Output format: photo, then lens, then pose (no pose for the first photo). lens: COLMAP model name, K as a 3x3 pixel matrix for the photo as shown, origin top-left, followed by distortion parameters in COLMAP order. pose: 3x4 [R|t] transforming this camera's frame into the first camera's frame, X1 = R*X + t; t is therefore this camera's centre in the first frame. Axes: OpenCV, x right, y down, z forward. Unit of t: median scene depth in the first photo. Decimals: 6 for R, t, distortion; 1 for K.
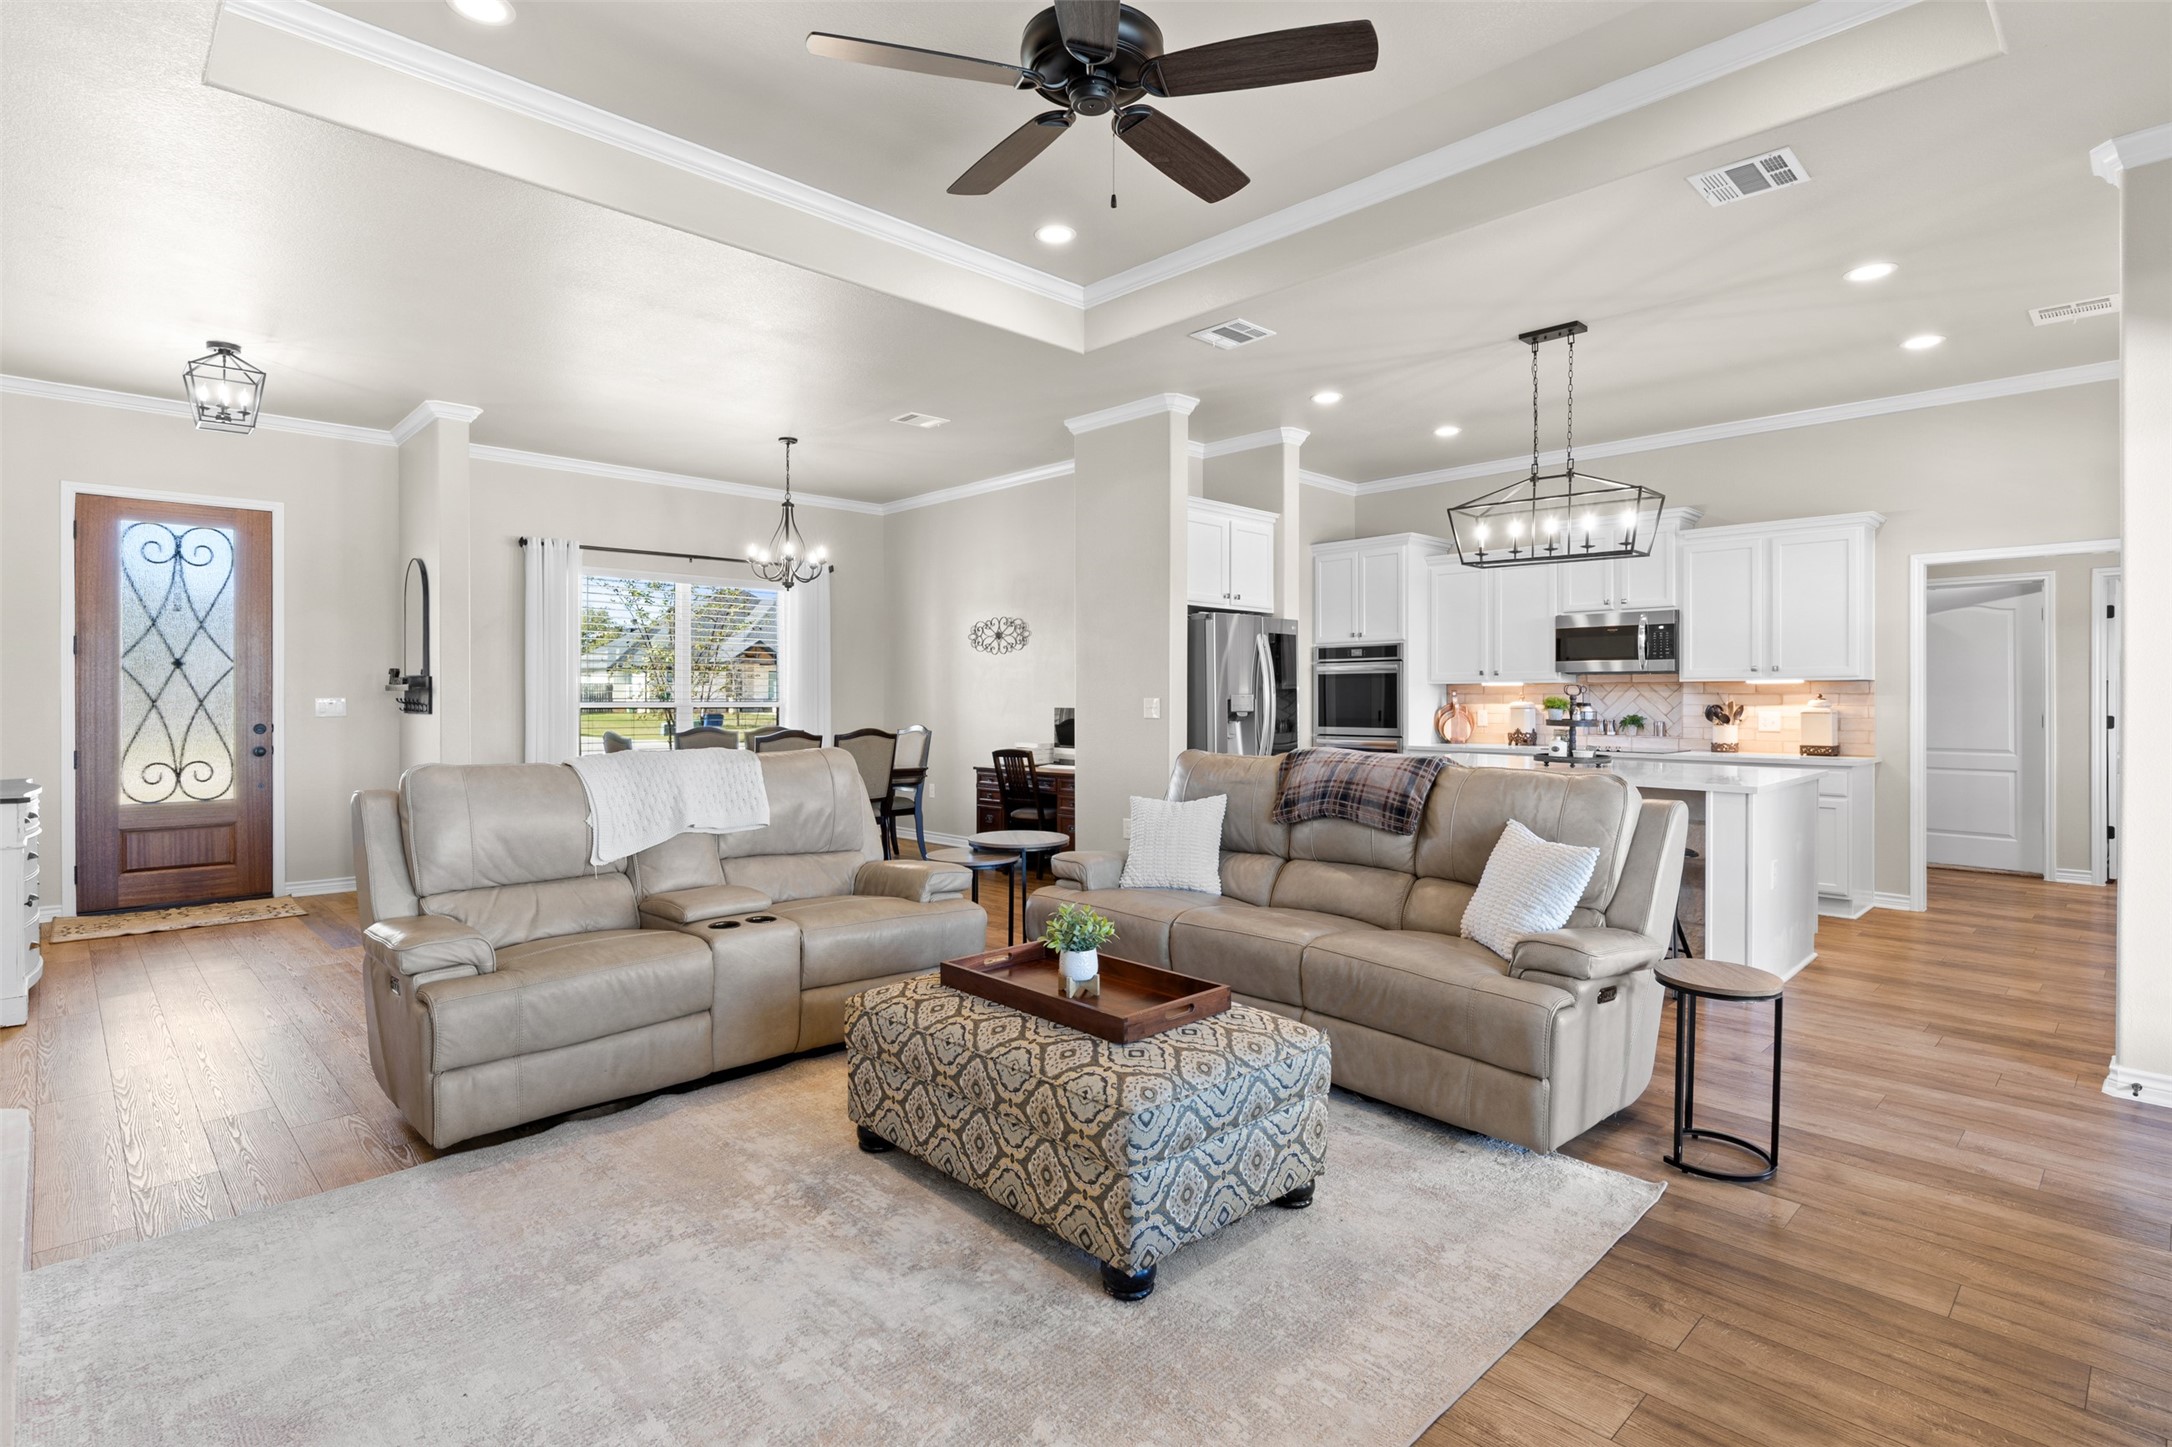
lens RADIAL K [[1062.5, 0, 1086.0], [0, 1062.5, 723.5], [0, 0, 1]] dist [-0.000112, -0.000004]
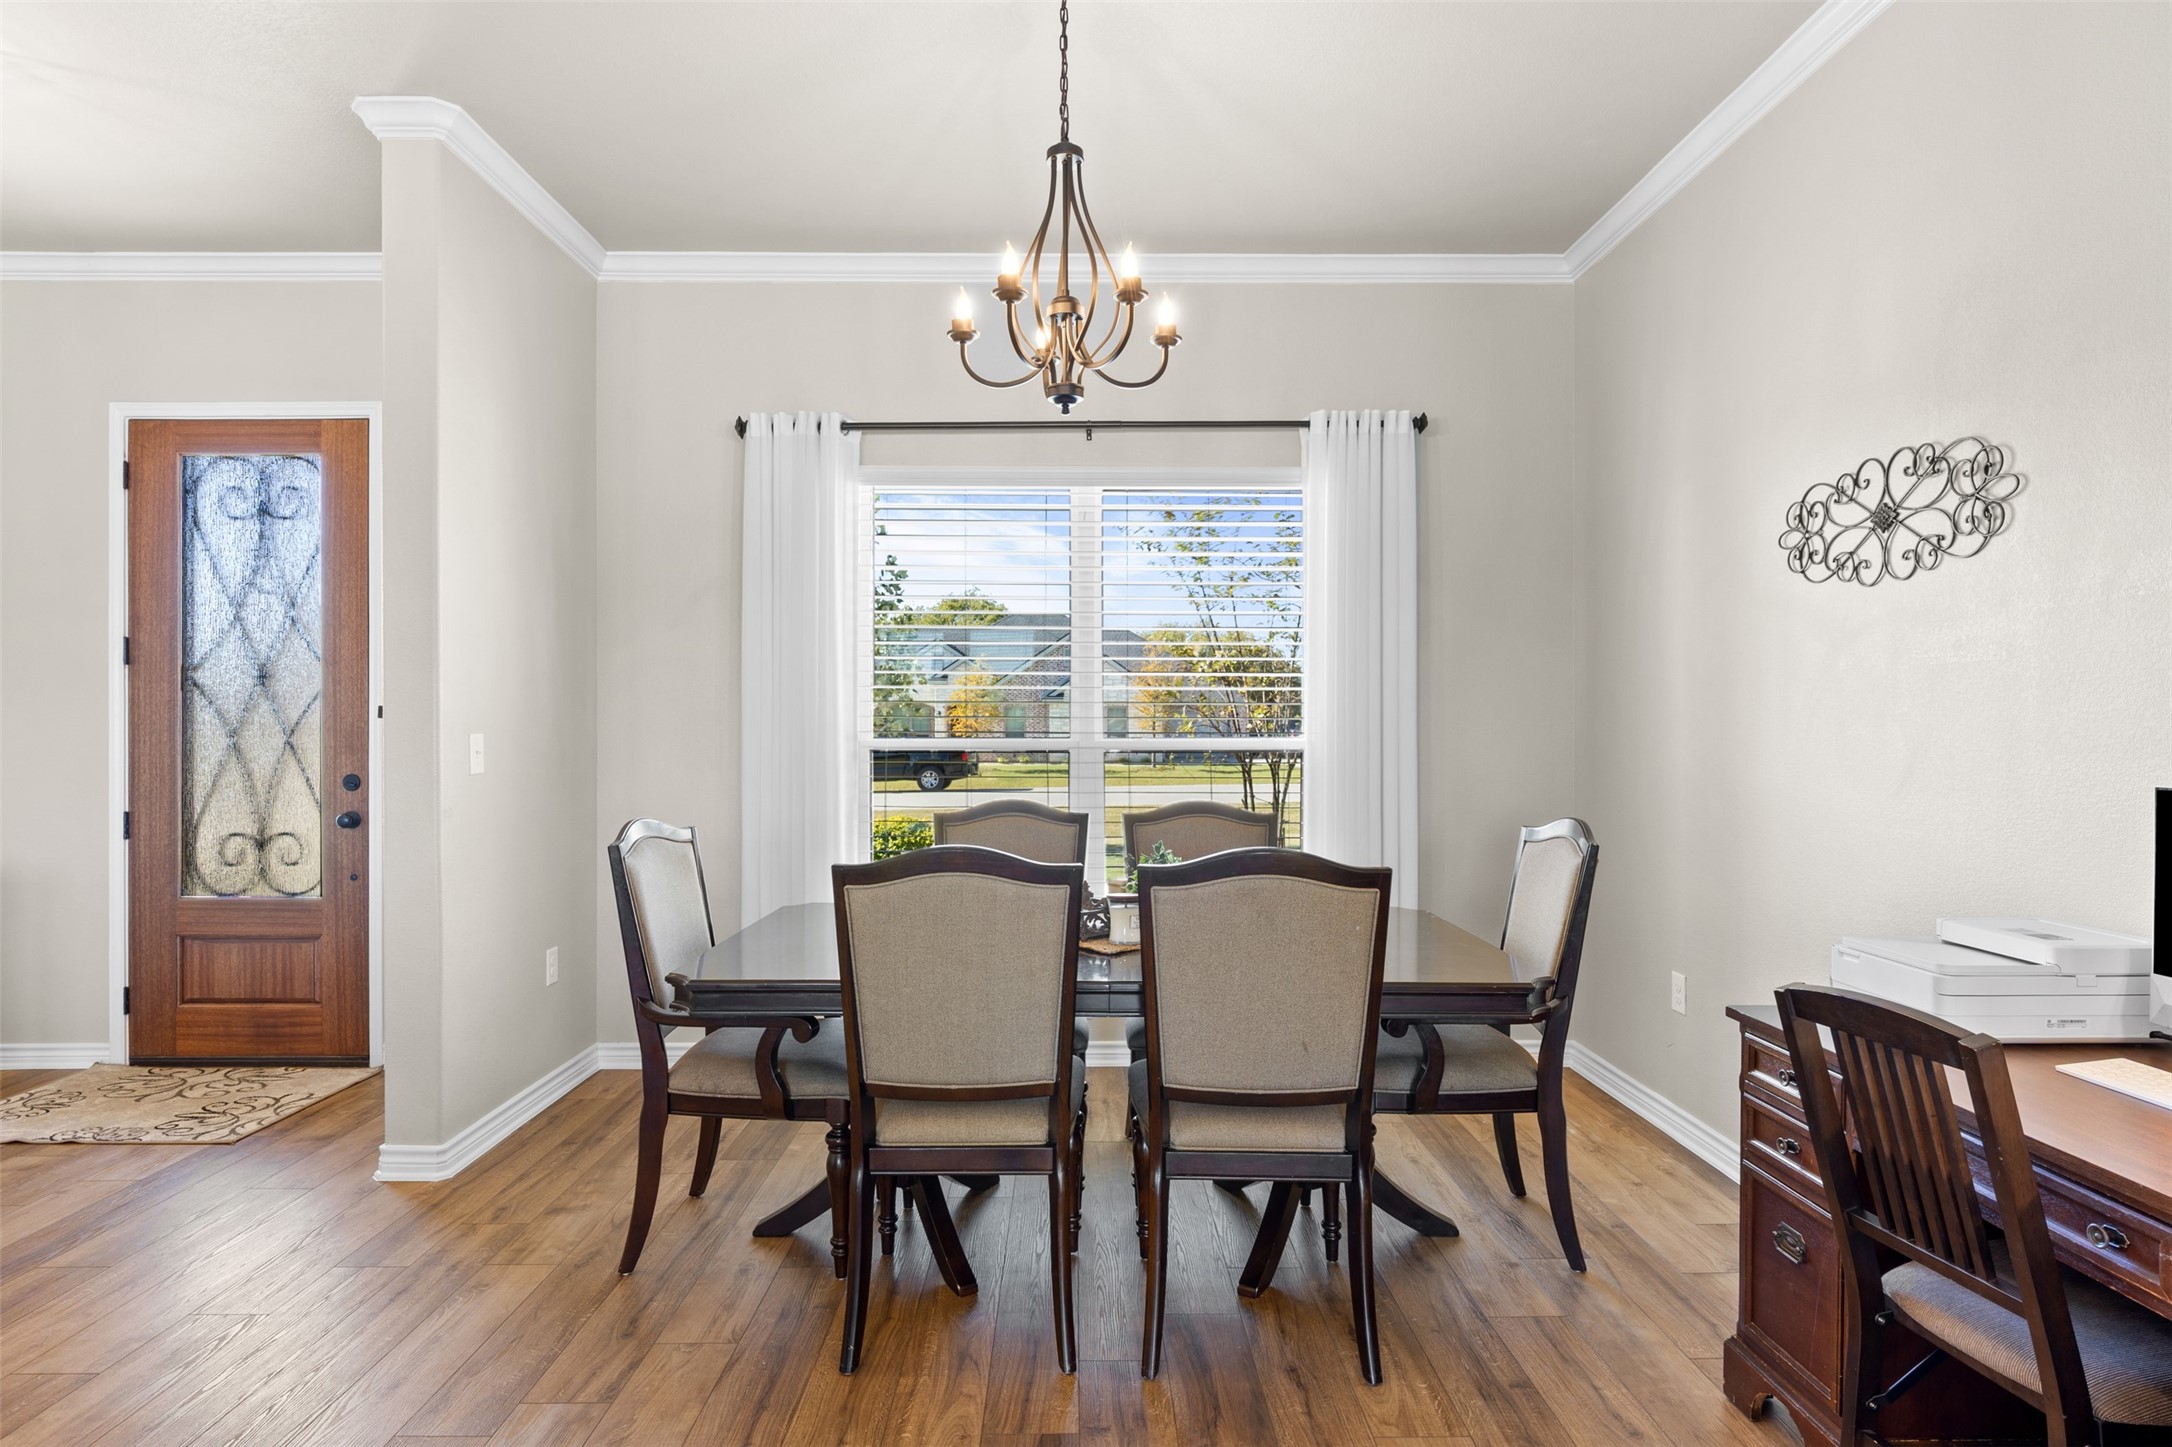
lens RADIAL K [[1141.4, 0, 1086.0], [0, 1141.4, 723.5], [0, 0, 1]] dist [0.000849, 0.000115]
pose [[0.722029, 0.001655, -0.691861, -0.032243], [-0.014655, 0.999809, -0.012902, -0.026390], [0.691708, 0.019455, 0.721915, 0.835225]]
